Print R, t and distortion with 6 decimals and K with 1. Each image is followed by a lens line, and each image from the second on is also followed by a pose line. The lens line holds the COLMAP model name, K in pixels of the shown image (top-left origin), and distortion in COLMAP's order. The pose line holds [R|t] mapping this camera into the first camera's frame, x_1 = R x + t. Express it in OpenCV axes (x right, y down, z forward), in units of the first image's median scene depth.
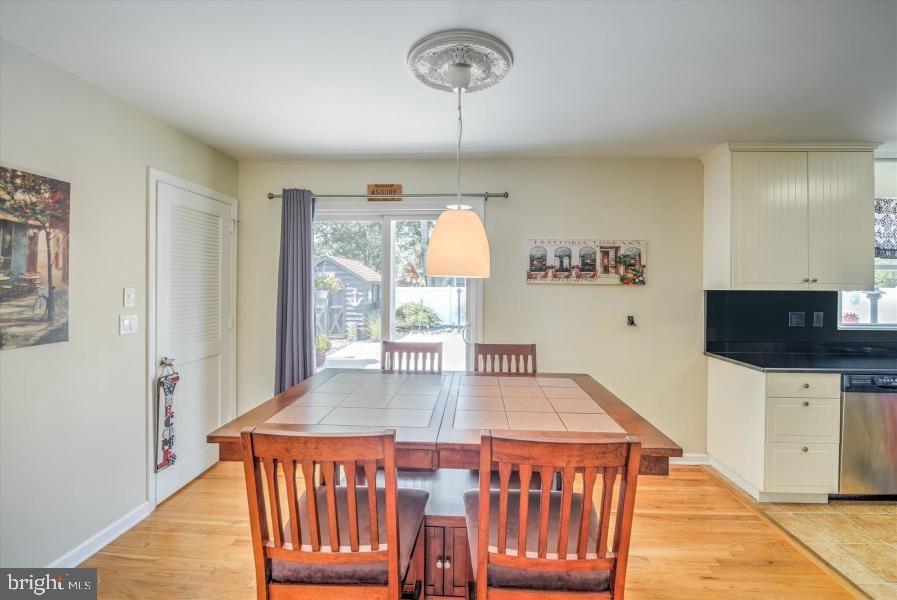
lens RADIAL K [[389.4, 0, 453.1], [0, 389.4, 285.8], [0, 0, 1]] dist [0.000974, -0.004861]
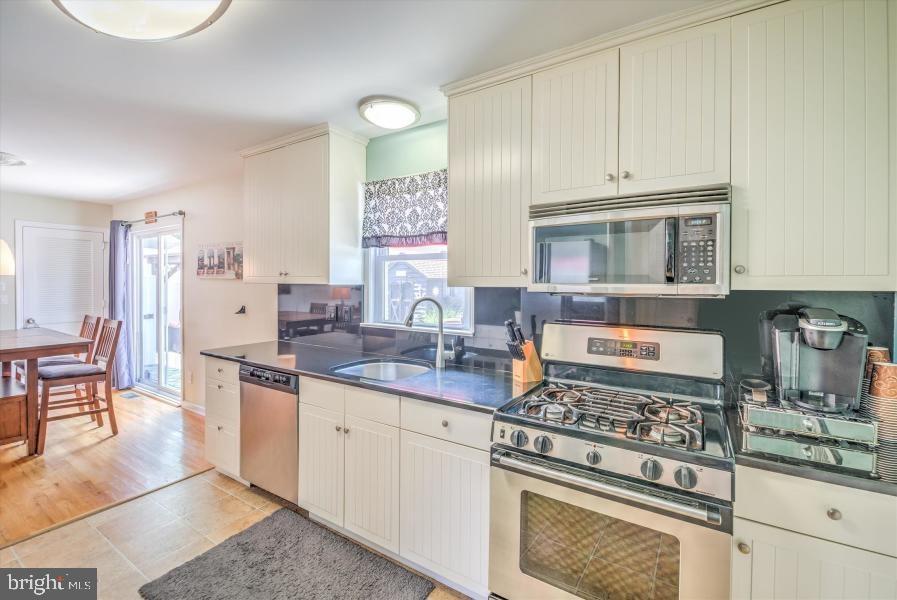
lens RADIAL K [[389.4, 0, 453.1], [0, 389.4, 285.8], [0, 0, 1]] dist [0.000974, -0.004861]
pose [[0.872723, 0.002914, -0.488208, 1.577107], [0.001015, 0.999969, 0.007784, 0.008332], [0.488216, -0.007289, 0.872693, 0.285687]]
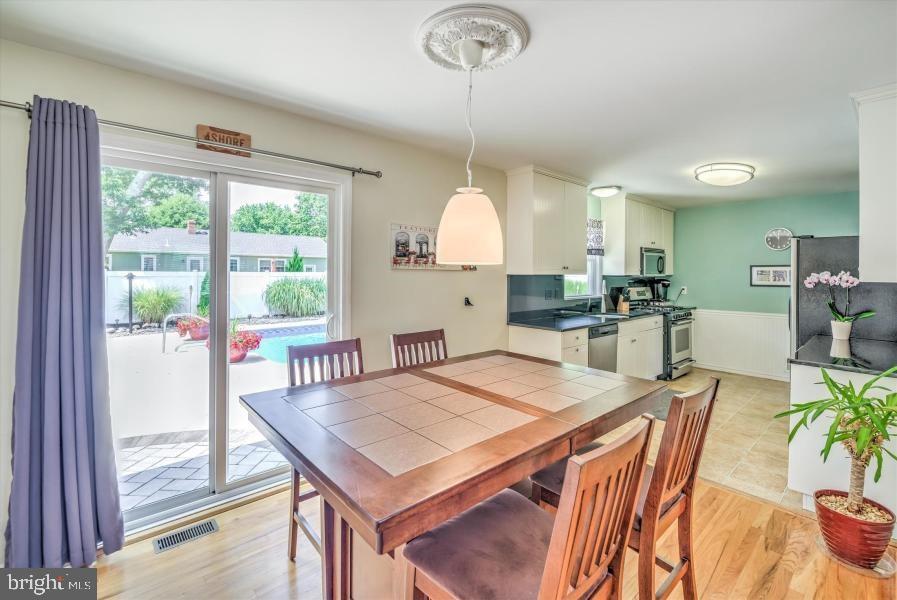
lens RADIAL K [[395.7, 0, 449.6], [0, 395.7, 271.6], [0, 0, 1]] dist [0.000856, -0.016508]
pose [[0.709233, -0.001251, 0.704973, -0.407919], [-0.002763, 0.999986, 0.004554, -0.004622], [-0.704969, -0.005177, 0.709219, 0.202097]]
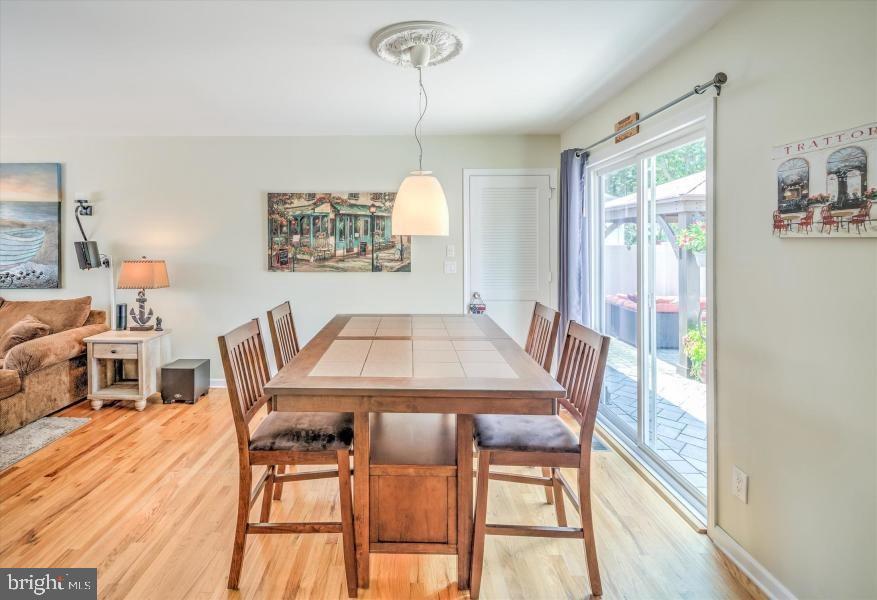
lens RADIAL K [[428.4, 0, 403.9], [0, 428.4, 240.5], [0, 0, 1]] dist [-0.000418, -0.000885]
pose [[0.041130, -0.009749, -0.999106, 0.707596], [-0.000001, 0.999952, -0.009758, 0.001615], [0.999154, 0.000403, 0.041128, 0.520916]]
